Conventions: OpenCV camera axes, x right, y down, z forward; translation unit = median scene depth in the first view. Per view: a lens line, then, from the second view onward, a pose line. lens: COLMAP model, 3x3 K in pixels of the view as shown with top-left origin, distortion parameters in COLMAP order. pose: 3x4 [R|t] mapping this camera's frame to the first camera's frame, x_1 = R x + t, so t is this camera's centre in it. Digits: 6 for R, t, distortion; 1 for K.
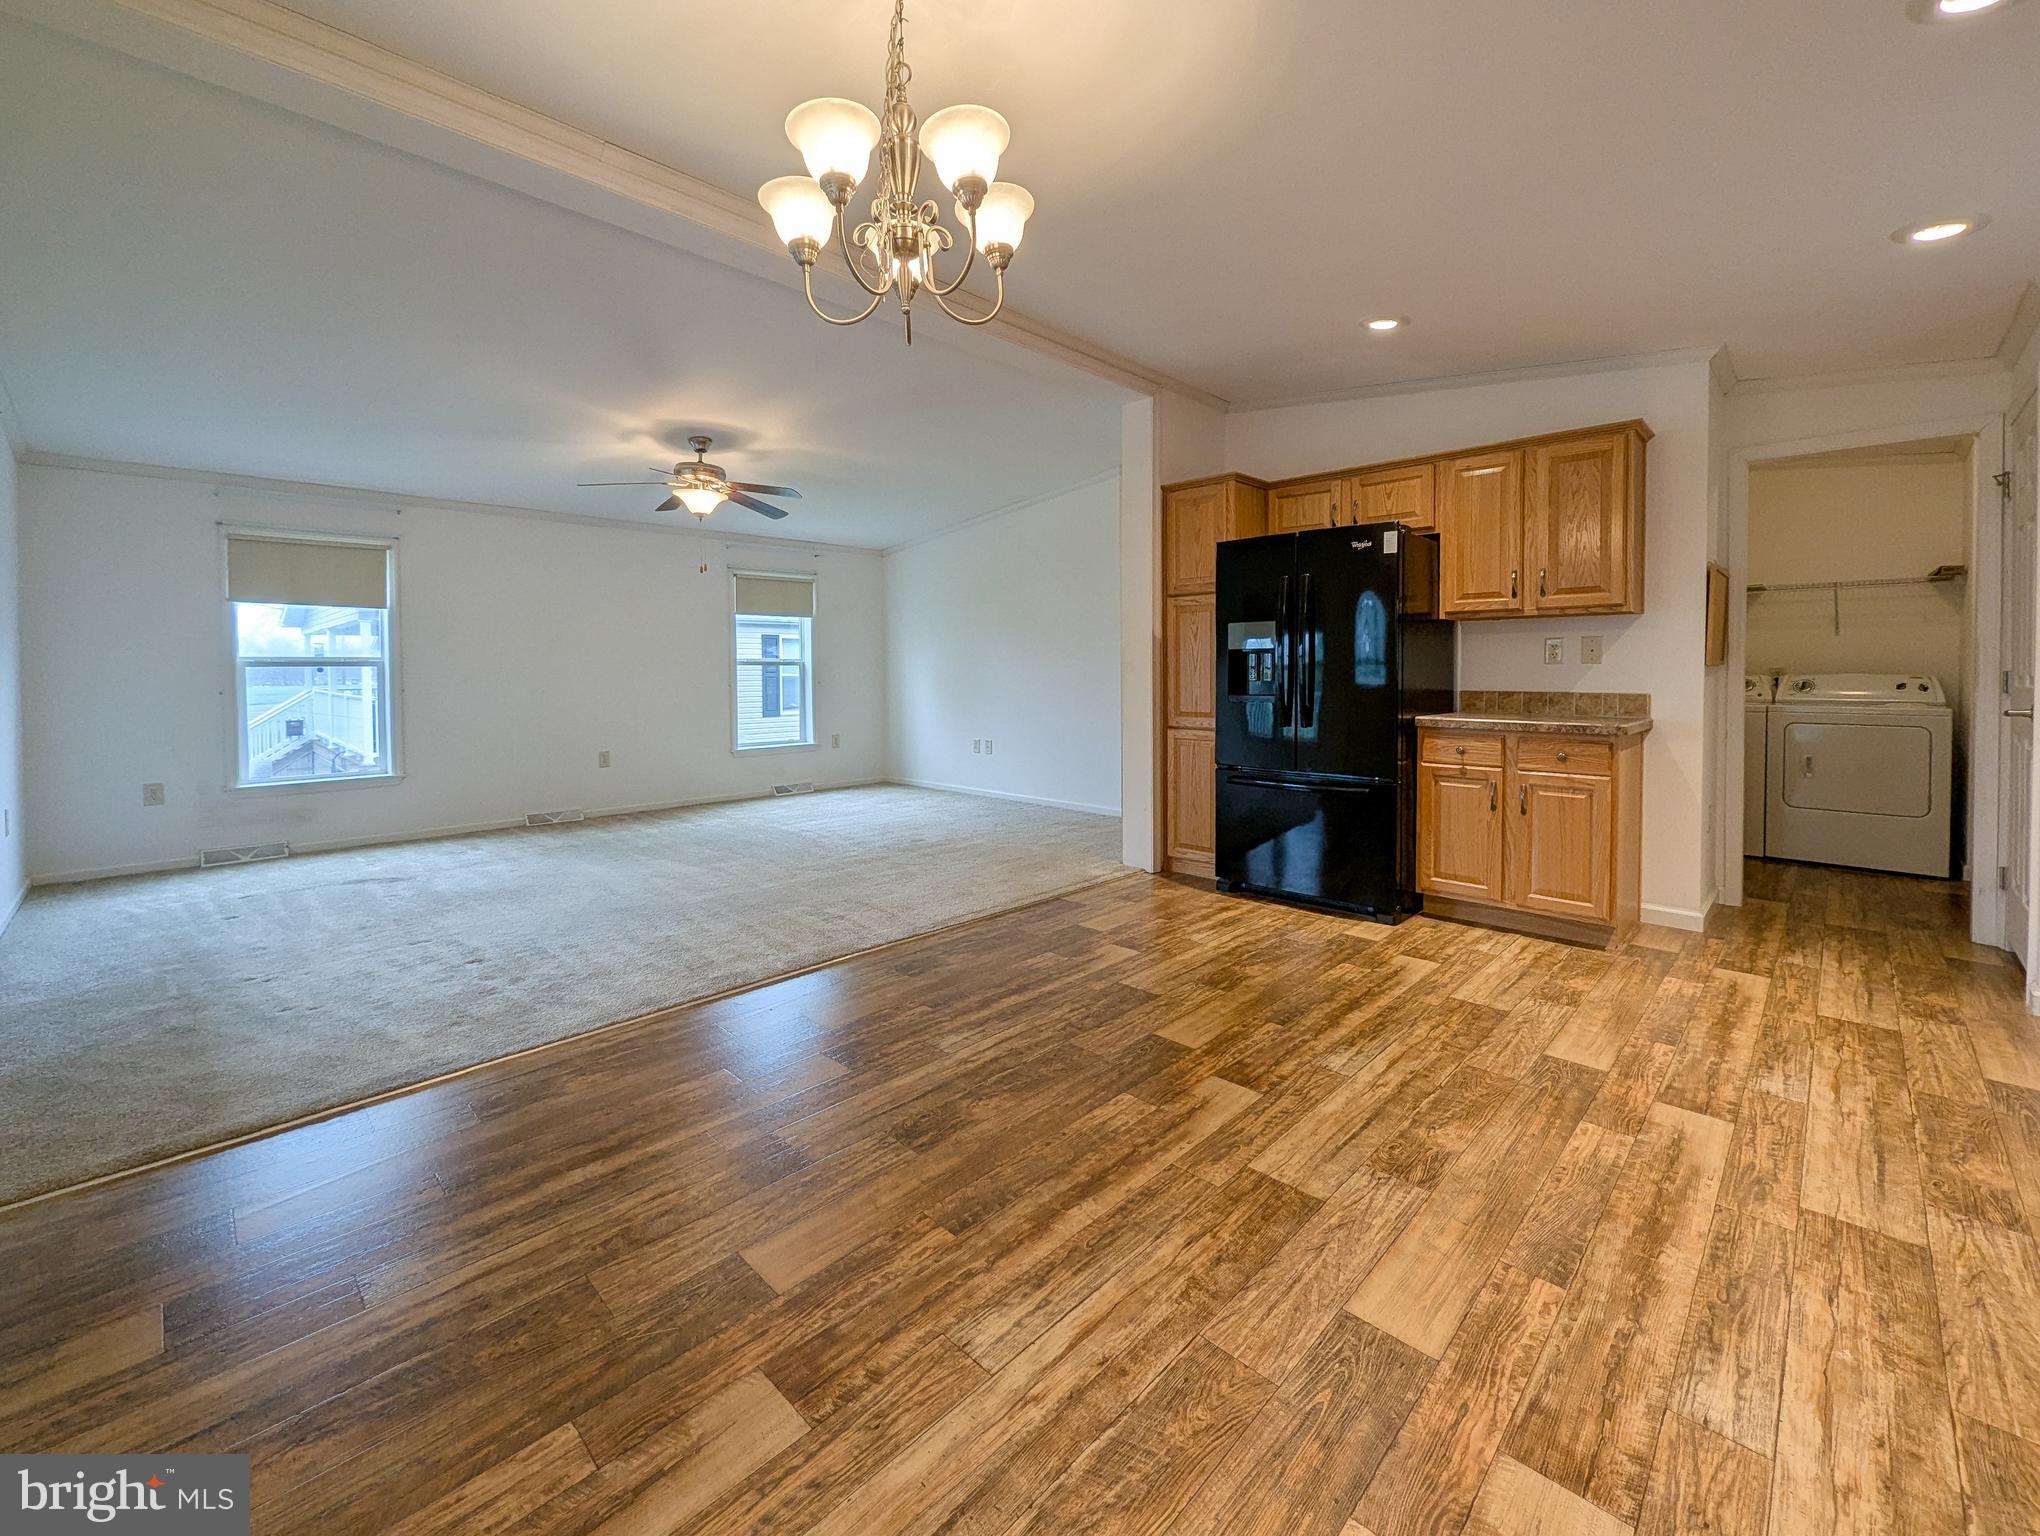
lens RADIAL K [[862.7, 0, 996.3], [0, 862.7, 682.7], [0, 0, 1]] dist [0.001656, -0.001745]
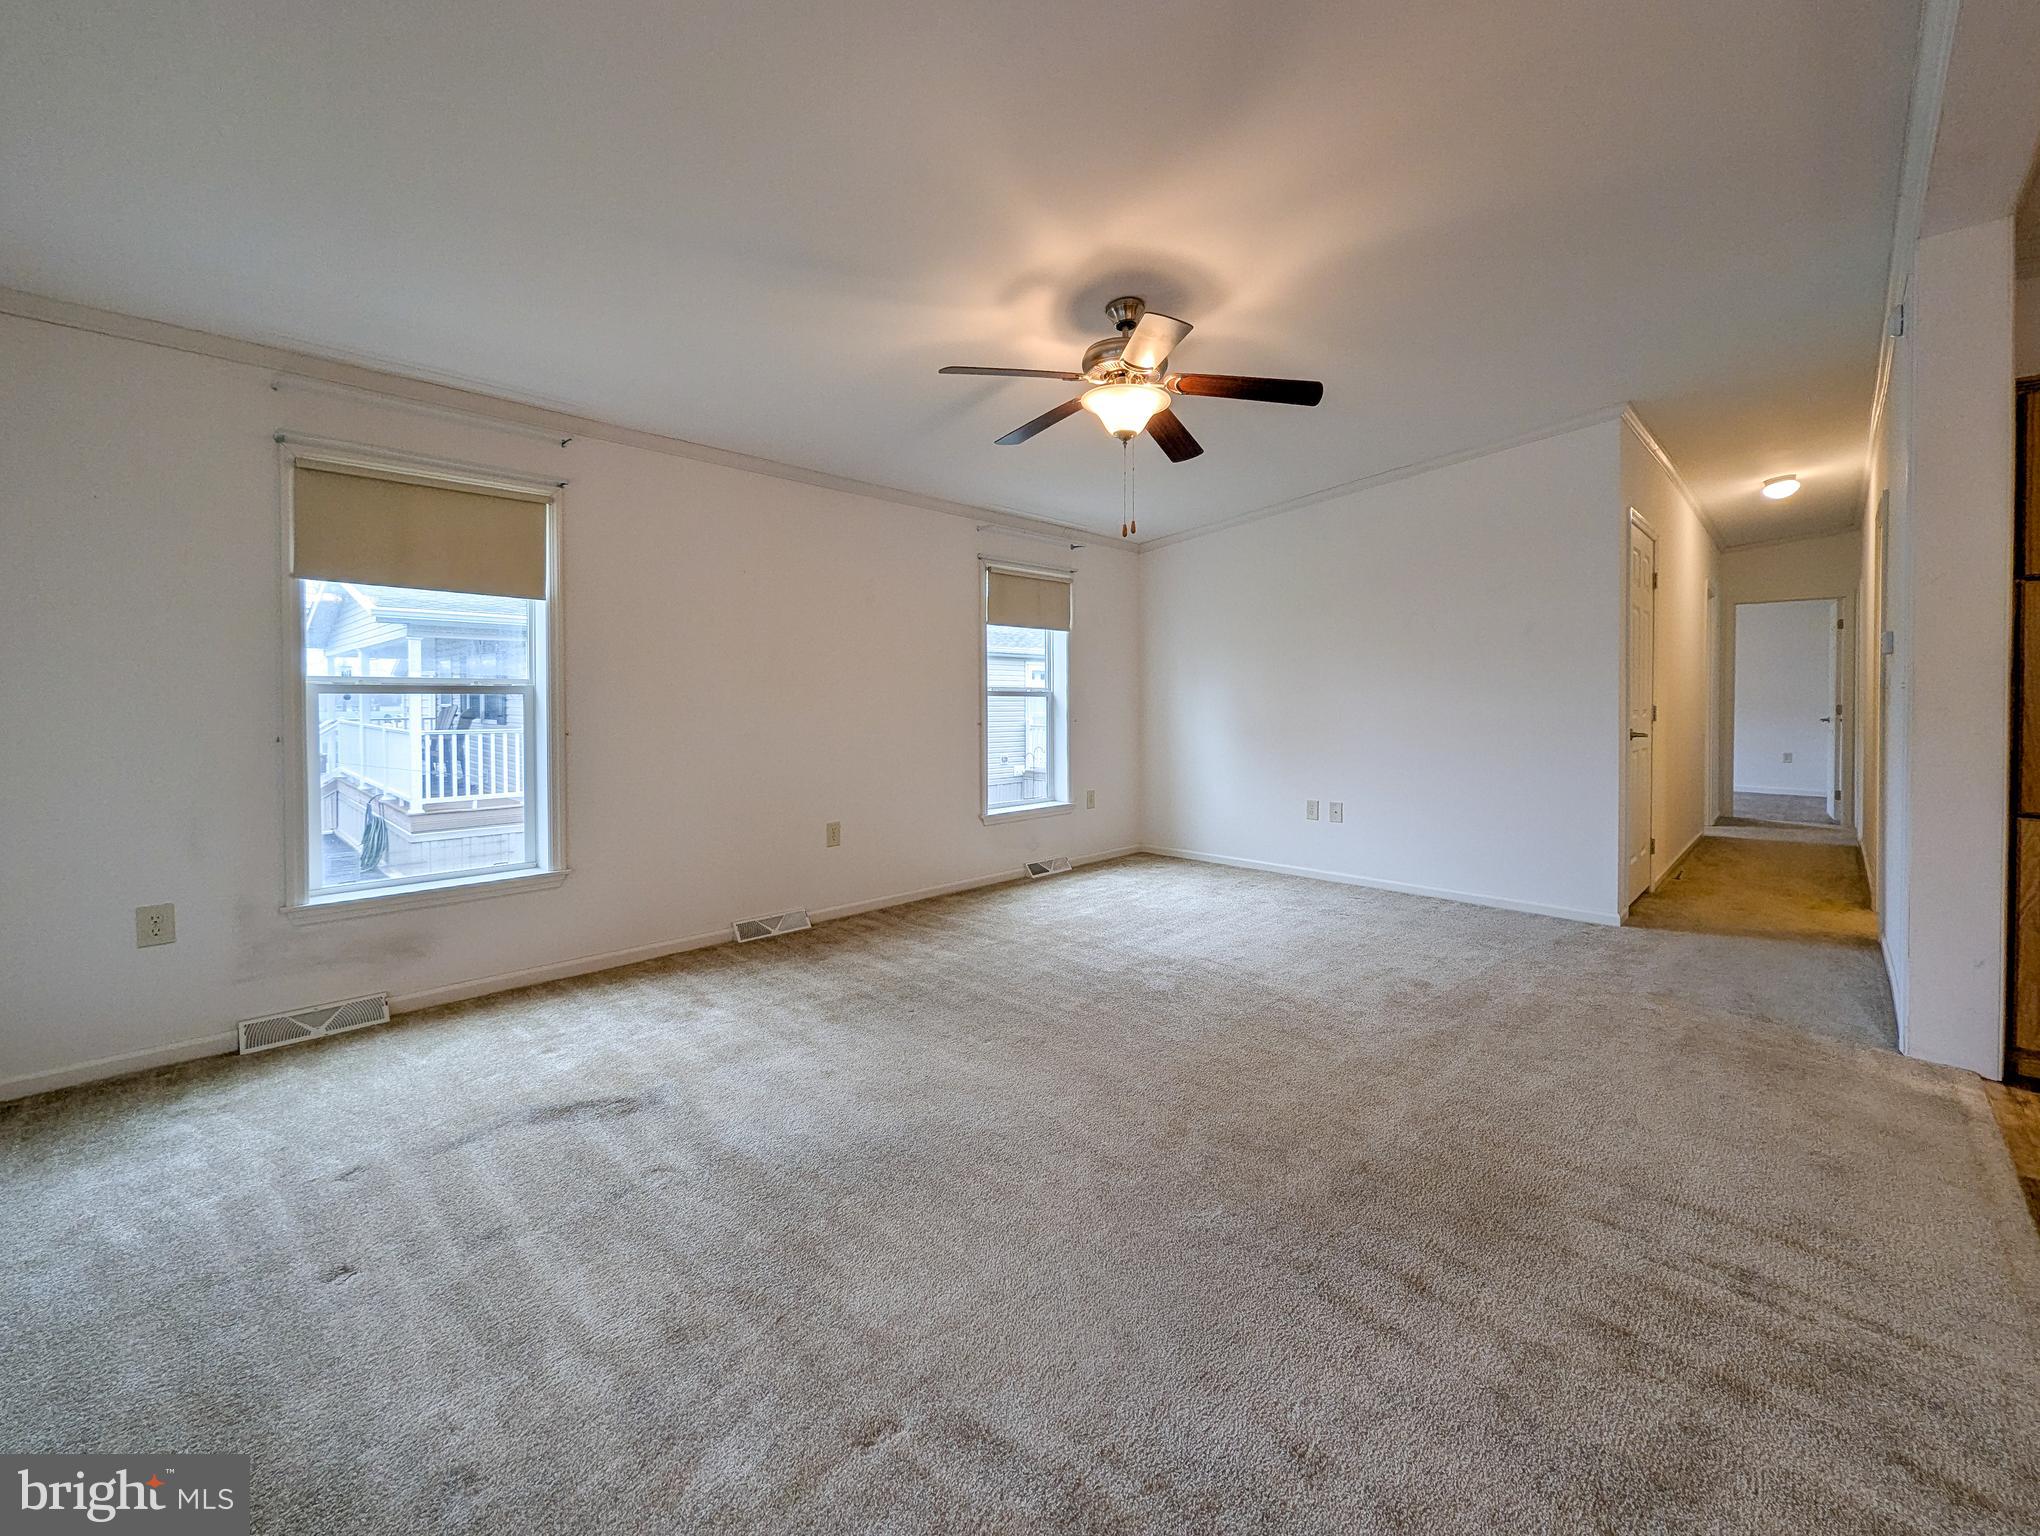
lens RADIAL K [[862.7, 0, 1016.9], [0, 862.7, 706.3], [0, 0, 1]] dist [0.001656, -0.001745]
pose [[0.999882, 0.006037, 0.014143, -0.380020], [-0.005923, 0.999950, -0.008084, -0.007541], [-0.014191, 0.007999, 0.999867, 0.384281]]
